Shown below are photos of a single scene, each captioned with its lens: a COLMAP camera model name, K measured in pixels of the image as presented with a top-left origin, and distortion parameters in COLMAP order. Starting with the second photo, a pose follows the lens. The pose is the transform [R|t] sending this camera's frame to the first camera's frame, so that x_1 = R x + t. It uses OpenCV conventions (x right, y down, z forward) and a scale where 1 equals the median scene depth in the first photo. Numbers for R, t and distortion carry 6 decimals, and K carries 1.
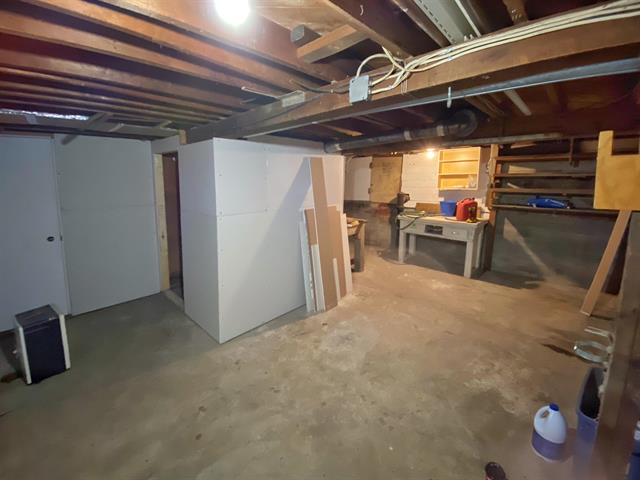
lens RADIAL K [[271.0, 0, 319.3], [0, 271.0, 239.5], [0, 0, 1]] dist [0.014598, -0.005525]
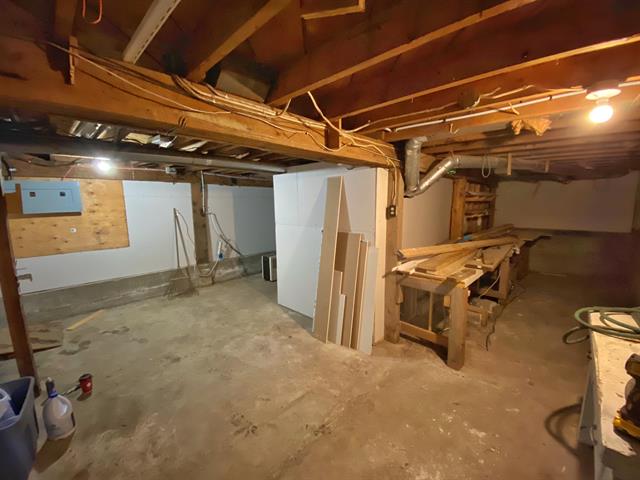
lens RADIAL K [[271.0, 0, 319.3], [0, 271.0, 239.1], [0, 0, 1]] dist [0.014598, -0.005525]
pose [[-0.016884, 0.166083, -0.985967, 1.151877], [-0.212847, 0.962908, 0.165843, -0.288734], [0.976940, 0.212660, 0.019092, 1.183105]]
